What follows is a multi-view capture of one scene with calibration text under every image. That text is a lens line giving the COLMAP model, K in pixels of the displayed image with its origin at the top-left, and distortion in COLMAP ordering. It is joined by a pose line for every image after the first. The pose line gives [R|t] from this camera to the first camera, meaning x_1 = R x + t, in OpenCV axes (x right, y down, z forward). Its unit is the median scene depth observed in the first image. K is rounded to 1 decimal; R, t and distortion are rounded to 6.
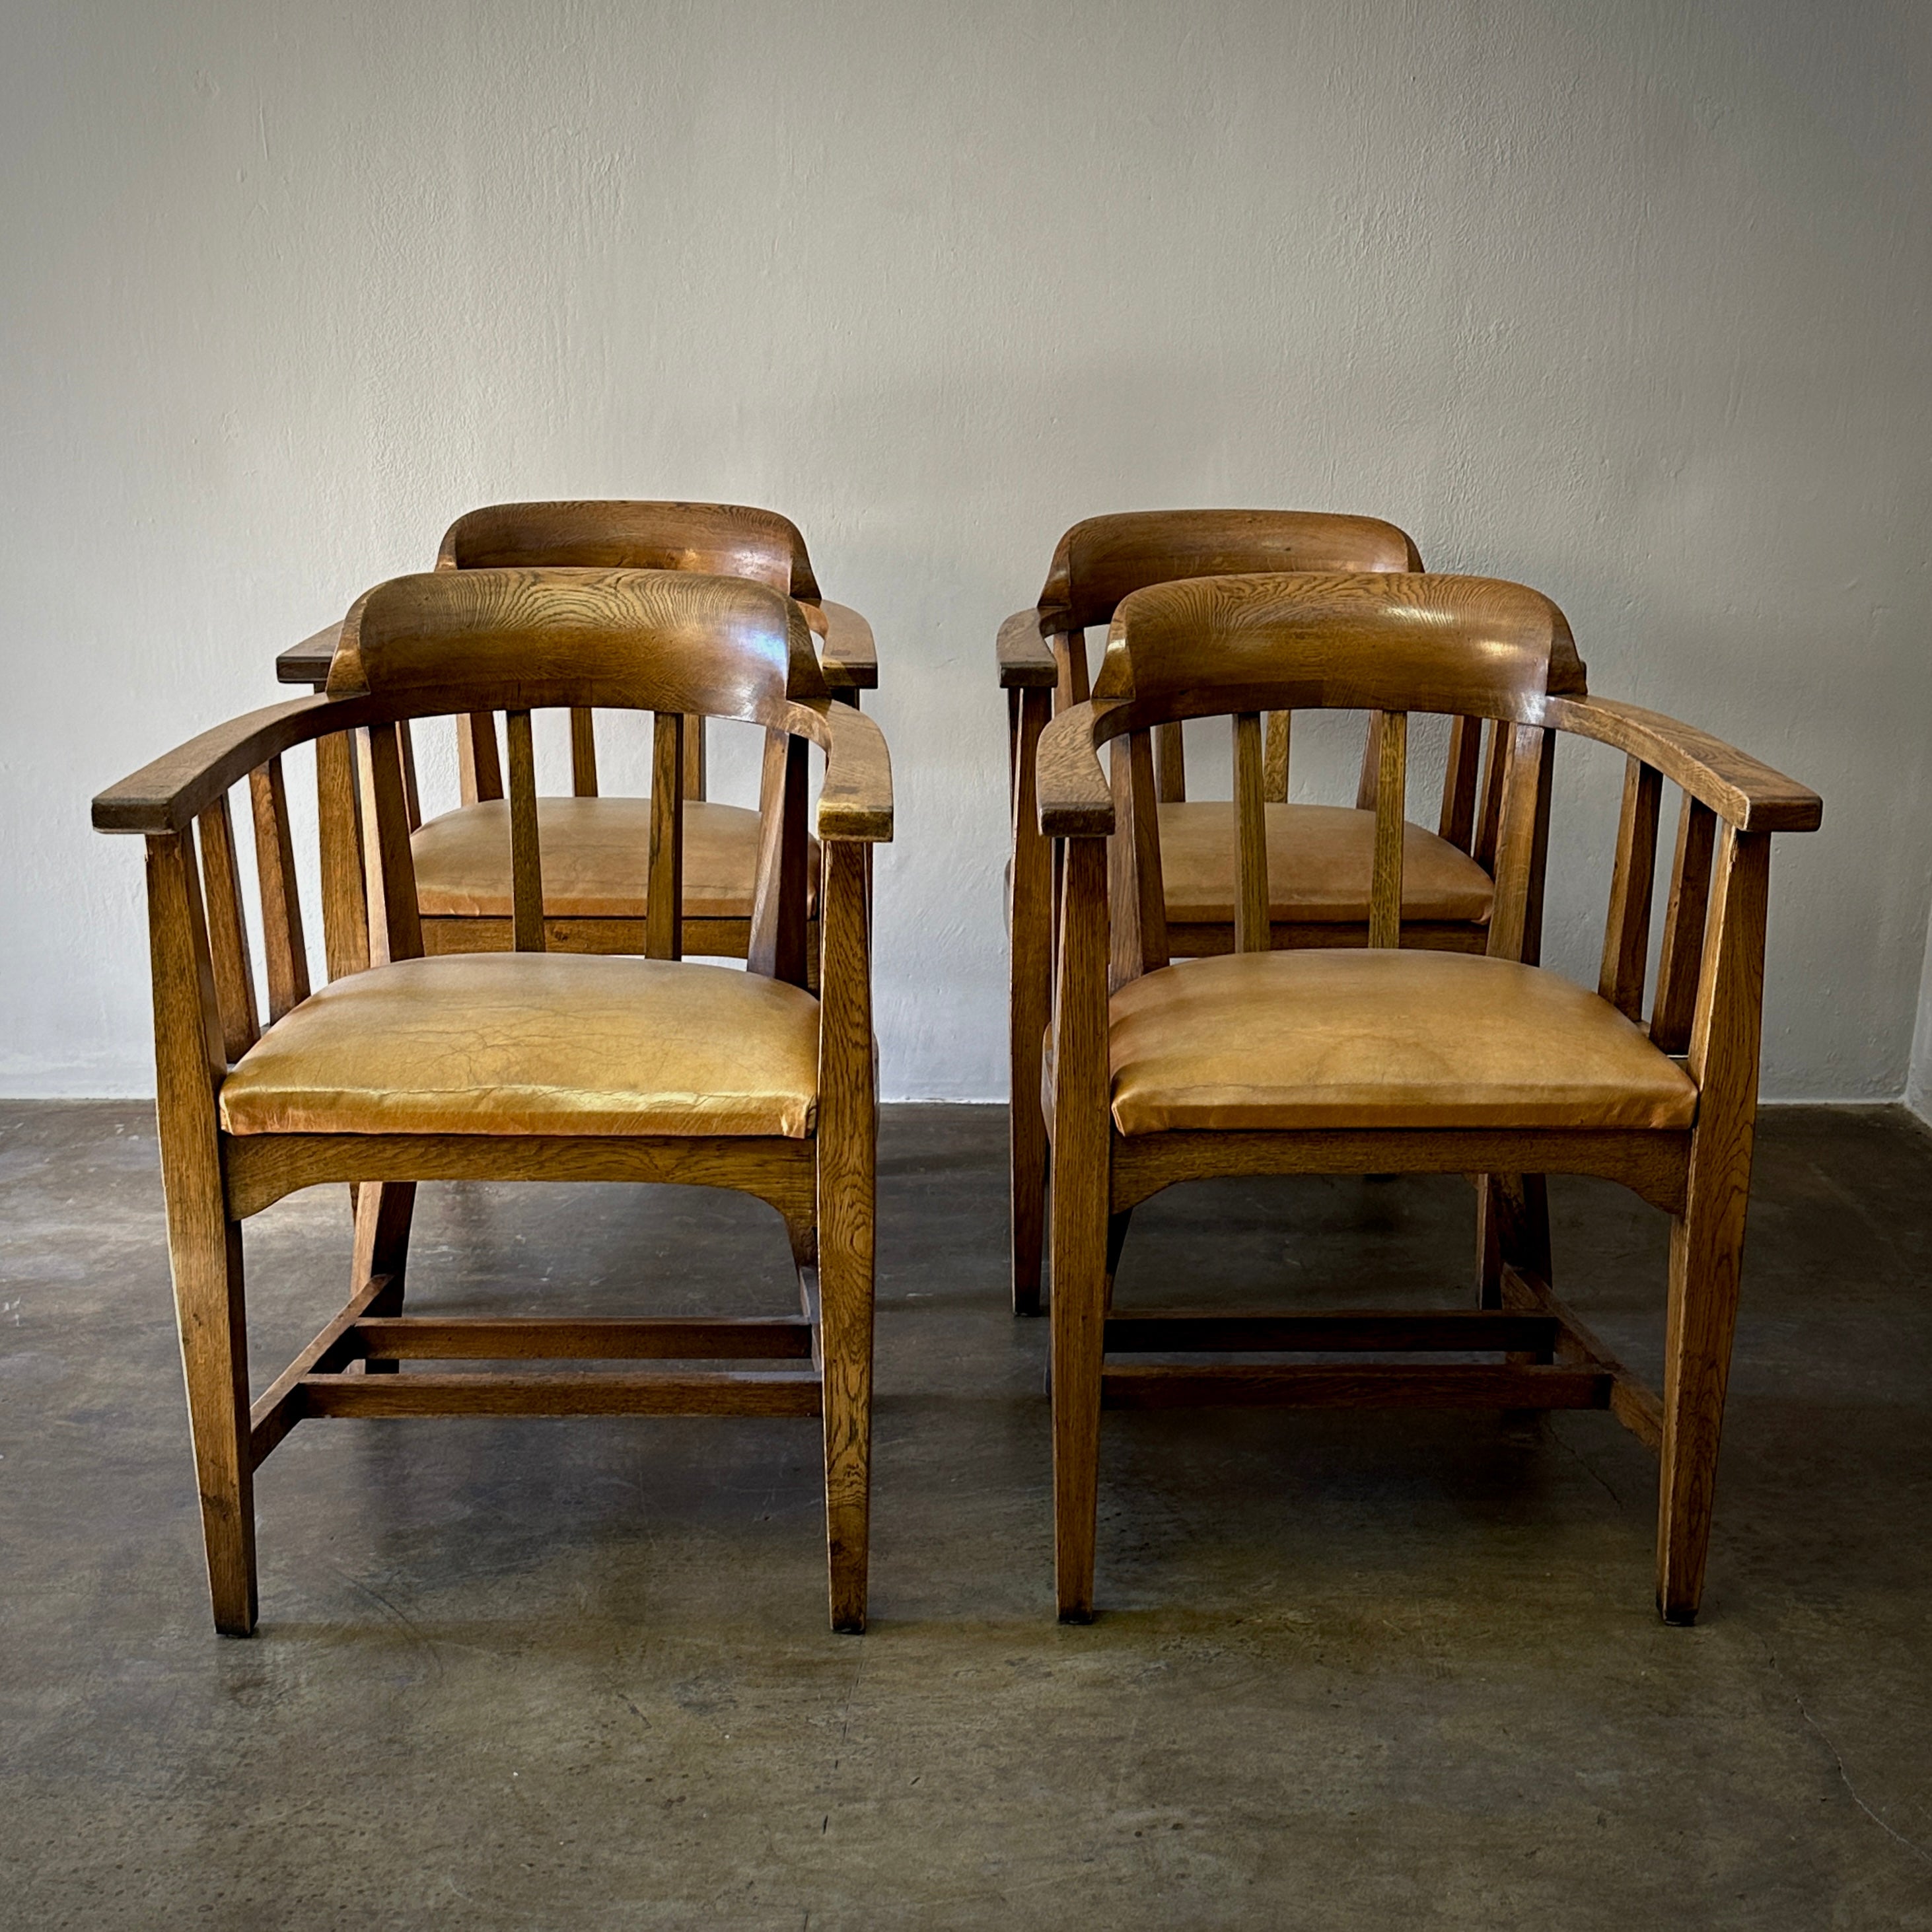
lens RADIAL K [[2556.3, 0, 978.5], [0, 2556.3, 1094.3], [0, 0, 1]] dist [0.164049, -0.245705]
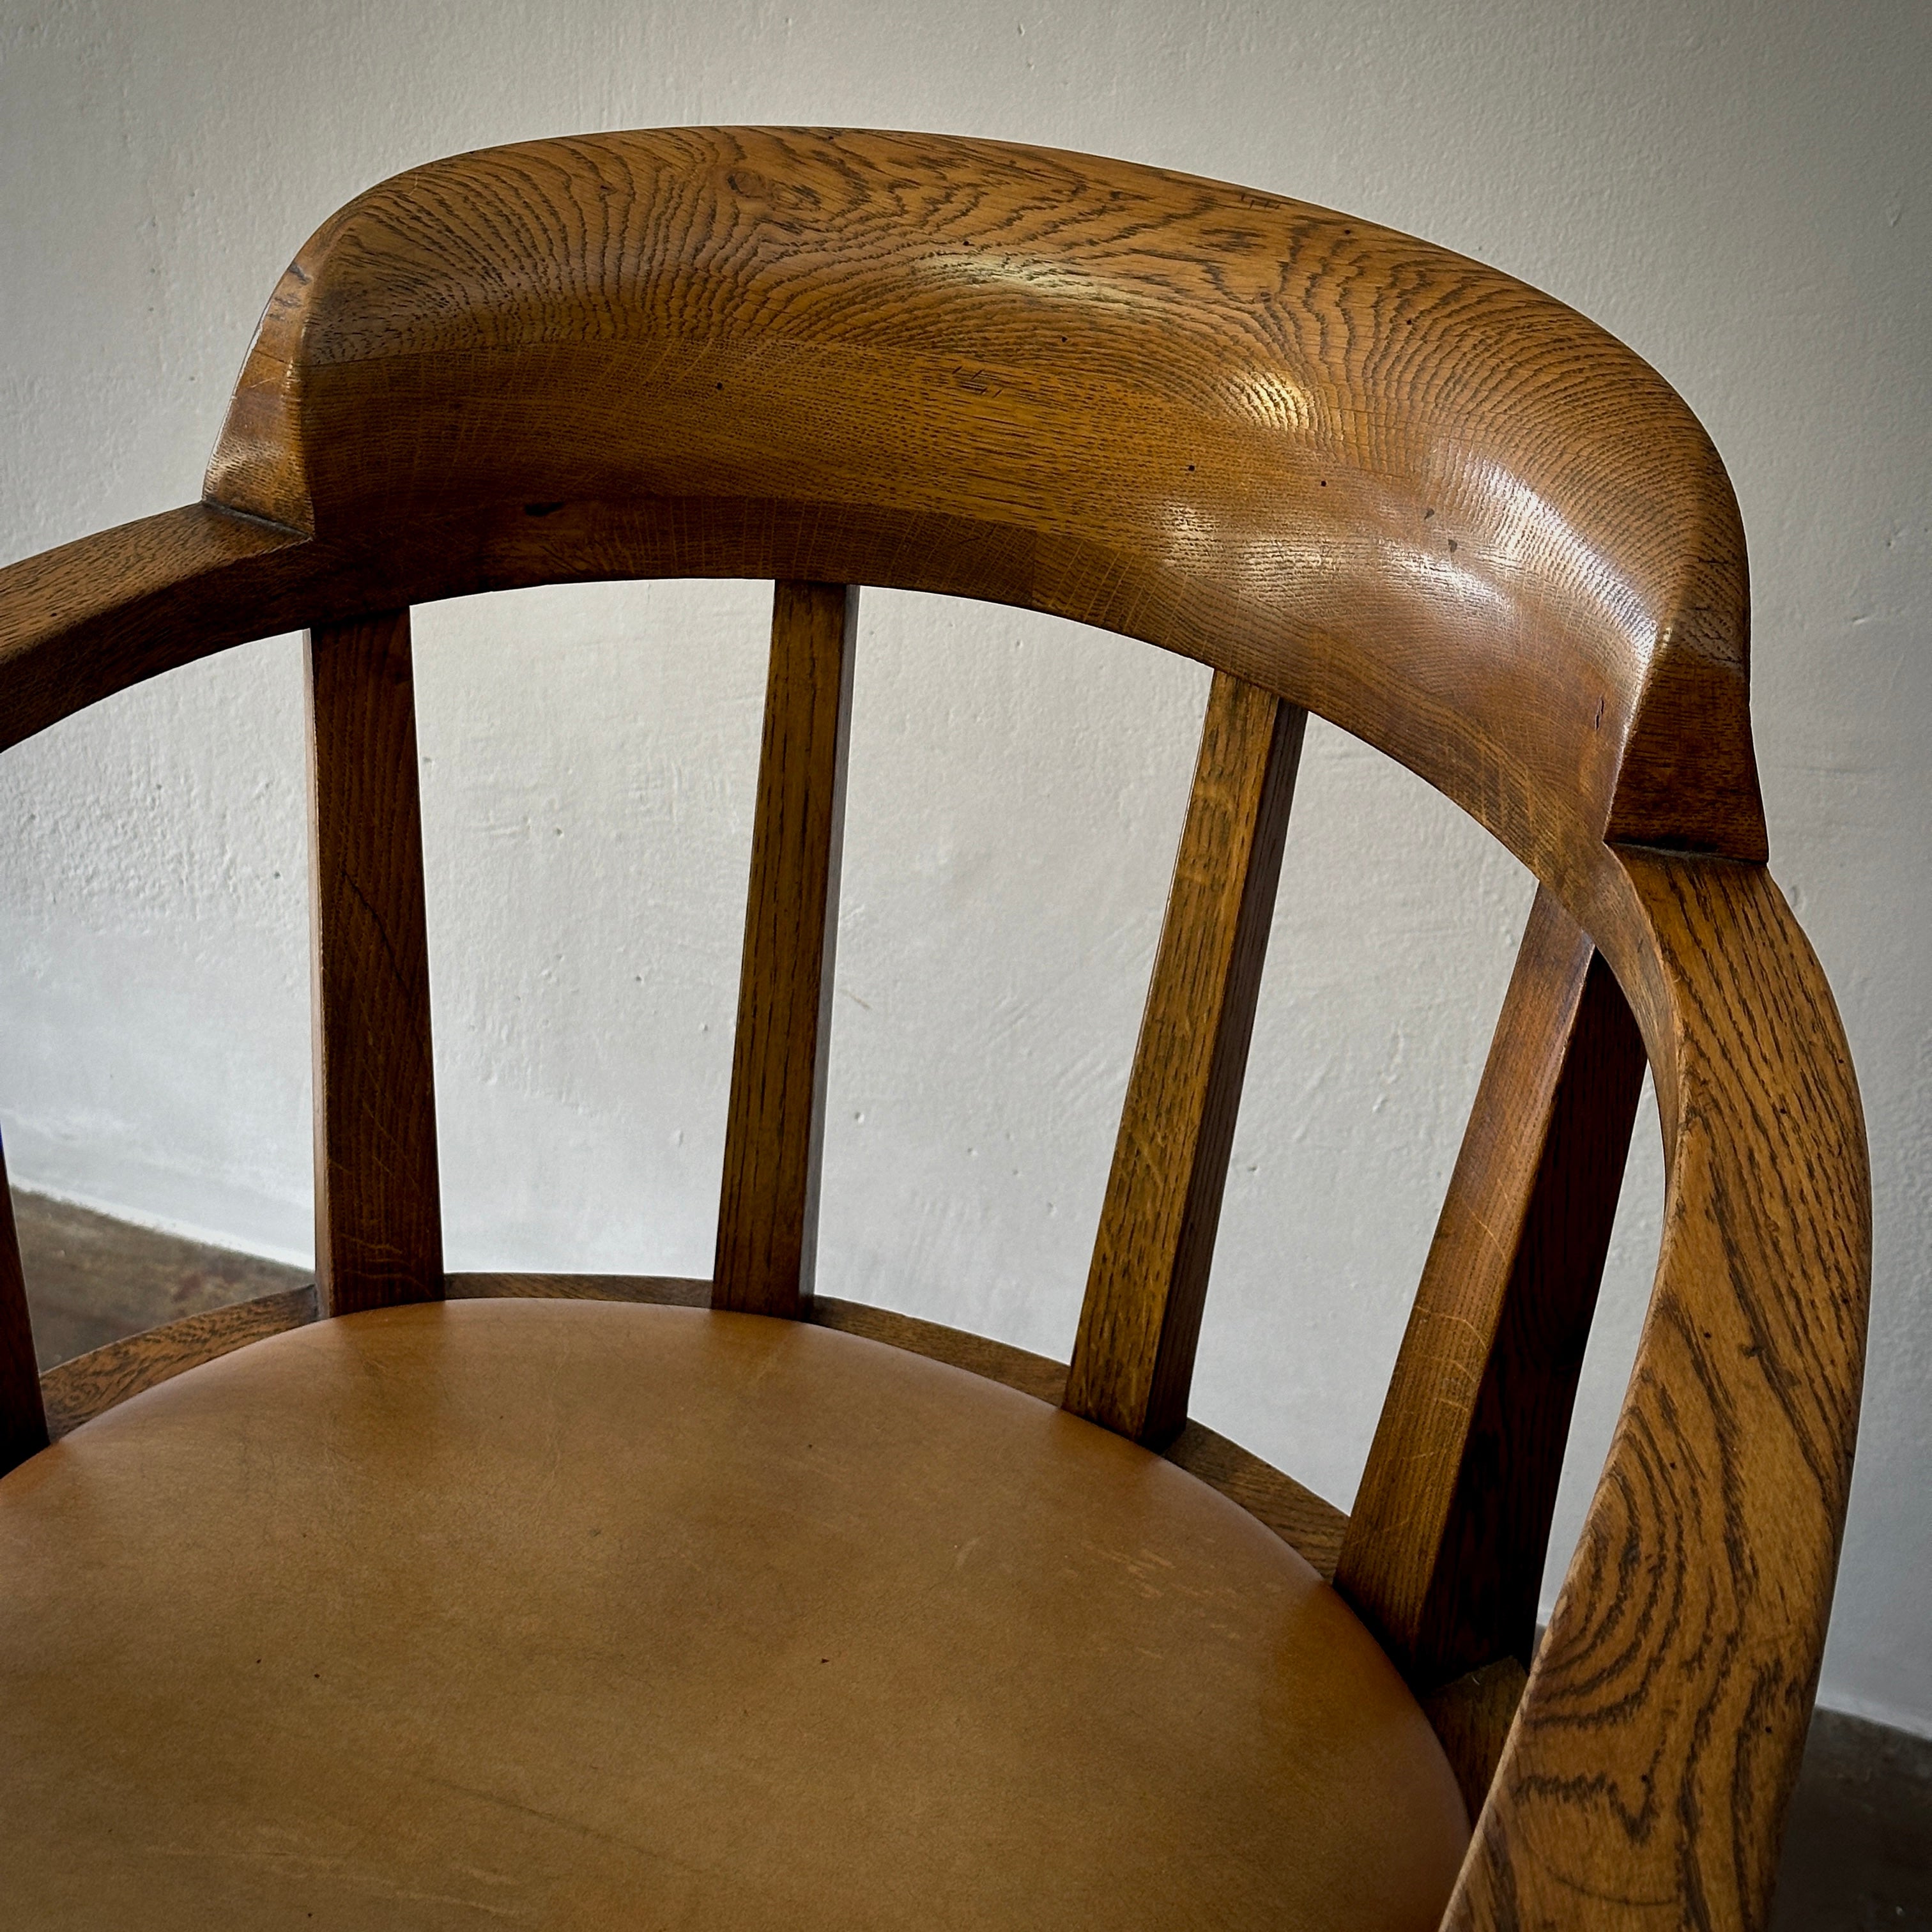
lens RADIAL K [[3582.4, 0, 945.3], [0, 3582.4, 809.4], [0, 0, 1]] dist [0.142117, -0.164470]
pose [[0.918832, 0.240553, -0.312861, 0.283226], [-0.159362, 0.951407, 0.263492, -0.256182], [0.361042, -0.192246, 0.912518, 0.639744]]
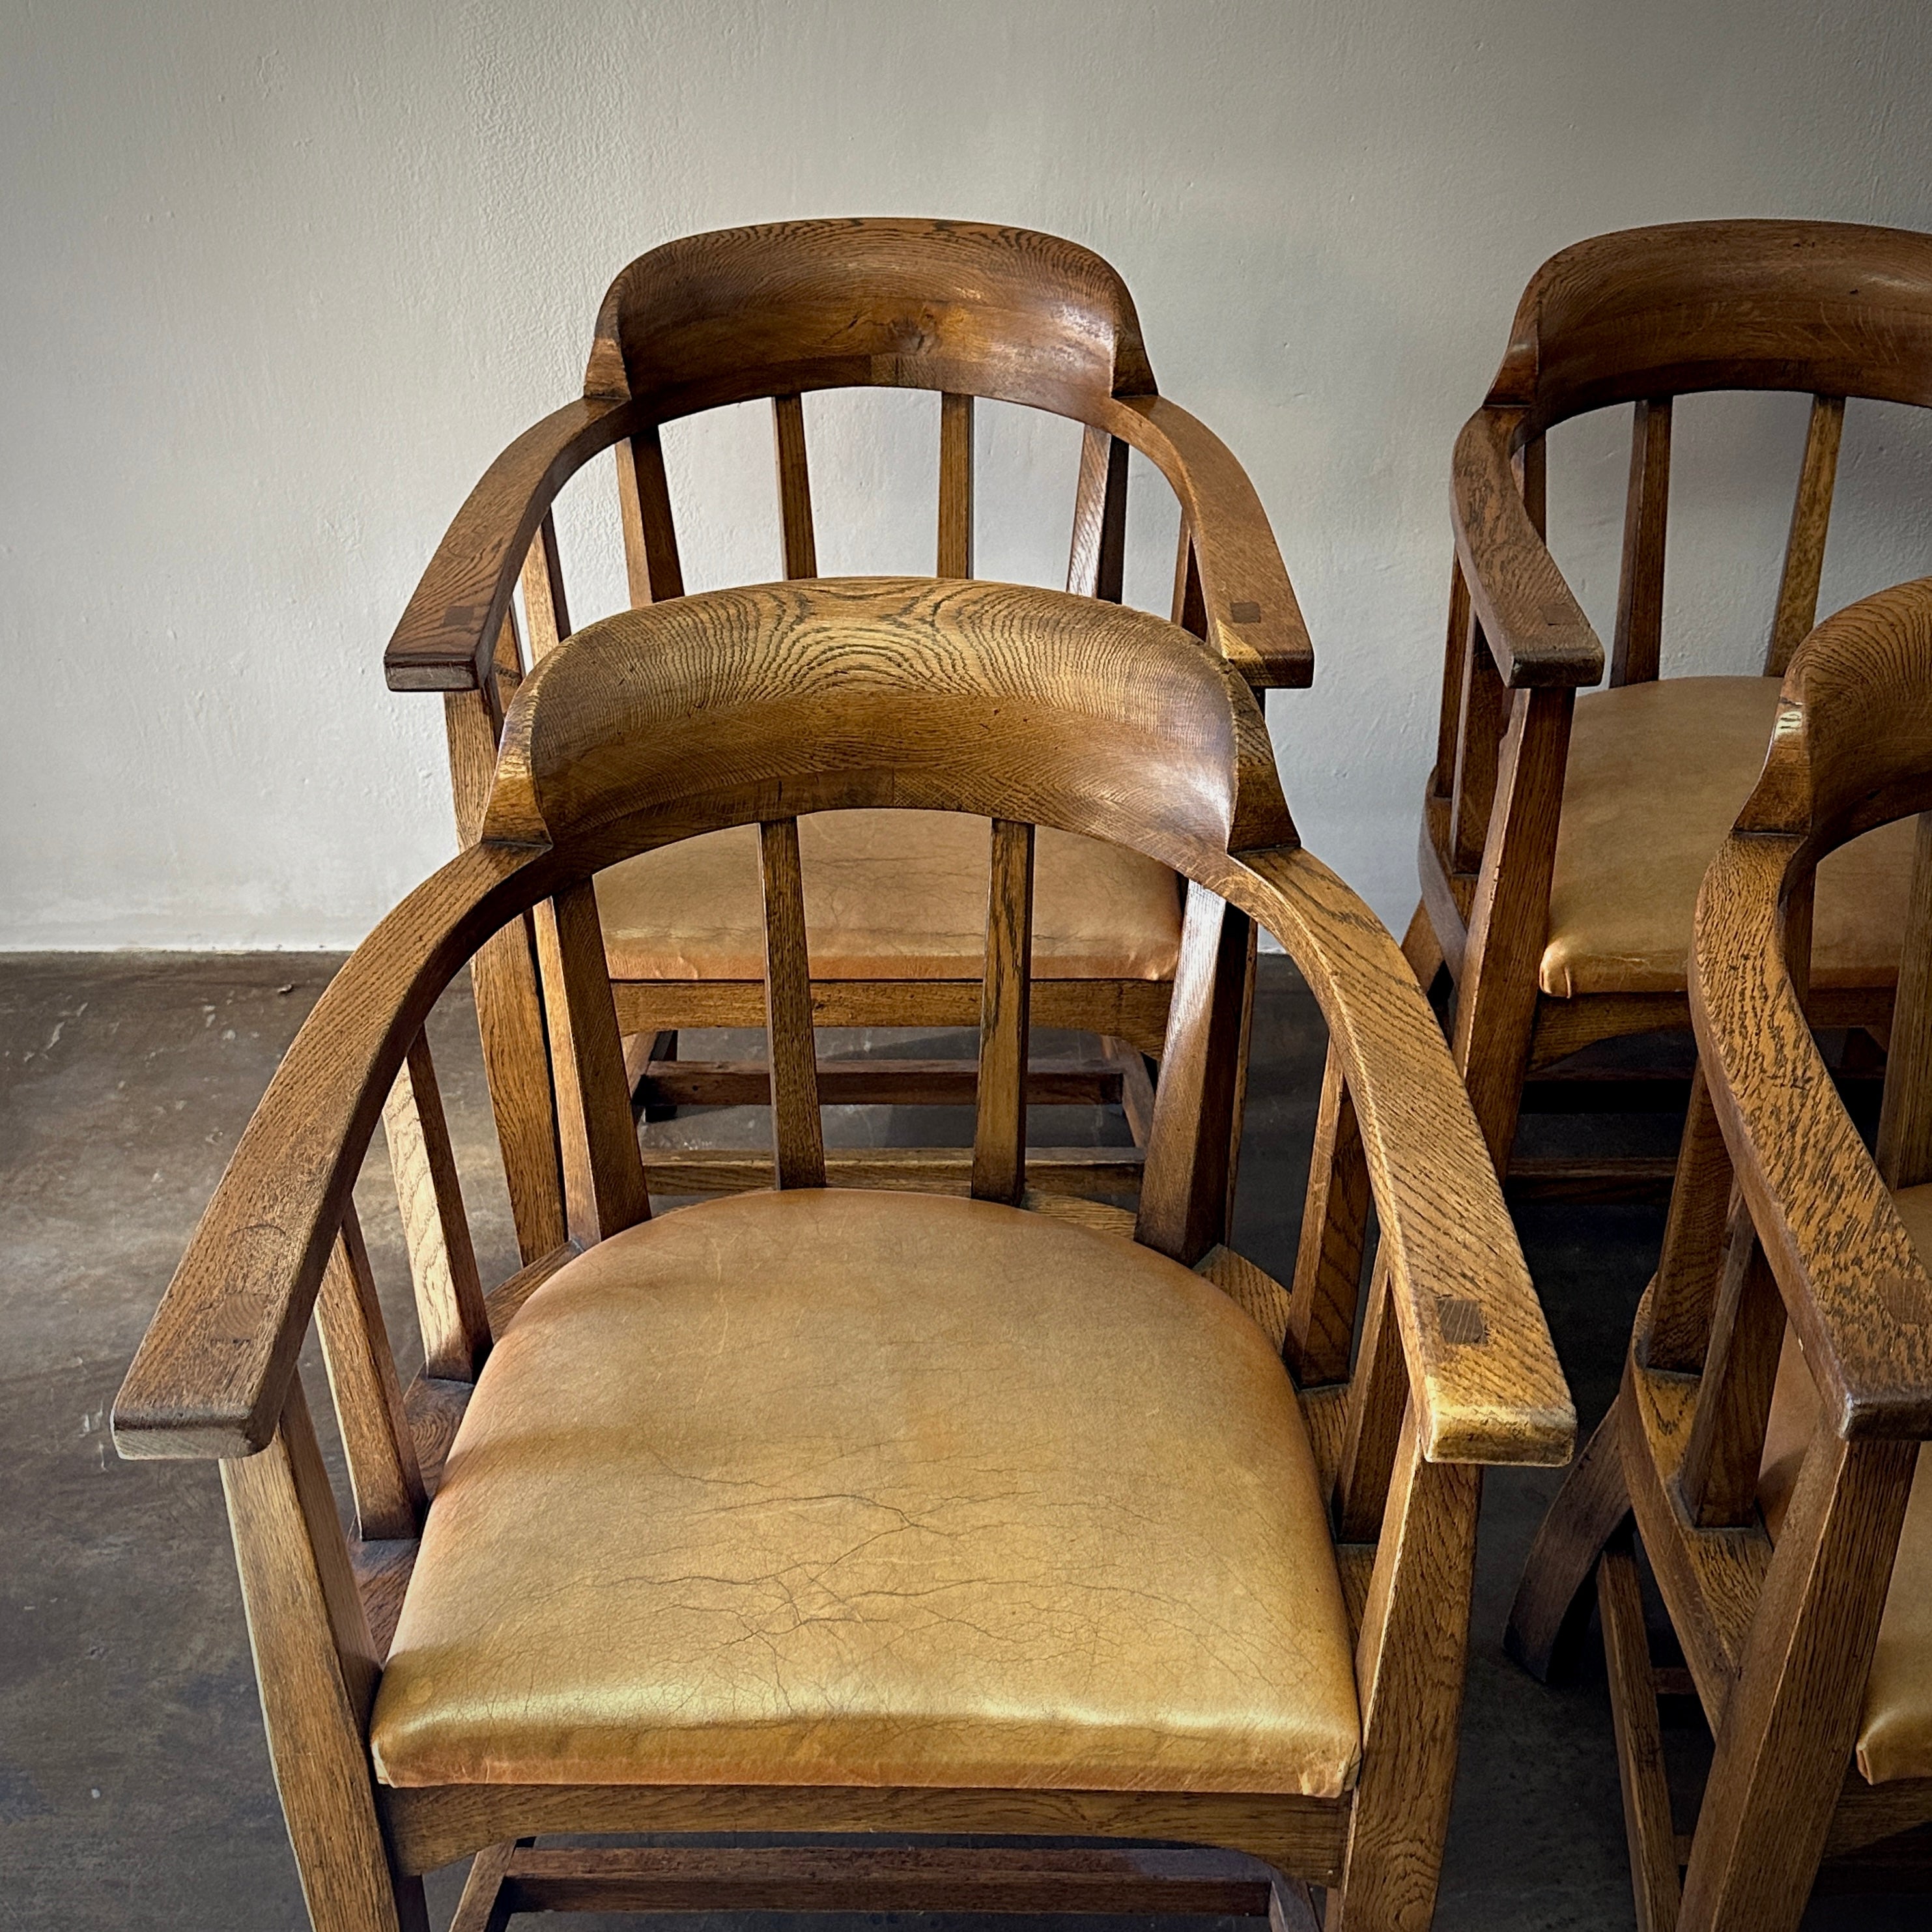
lens RADIAL K [[2381.5, 0, 960.1], [0, 2381.5, 1056.2], [0, 0, 1]] dist [0.199881, -0.472446]
pose [[0.999637, 0.003065, -0.026773, -0.124963], [0.004953, 0.955686, 0.294345, -0.279346], [0.026488, -0.294371, 0.955324, 0.450528]]
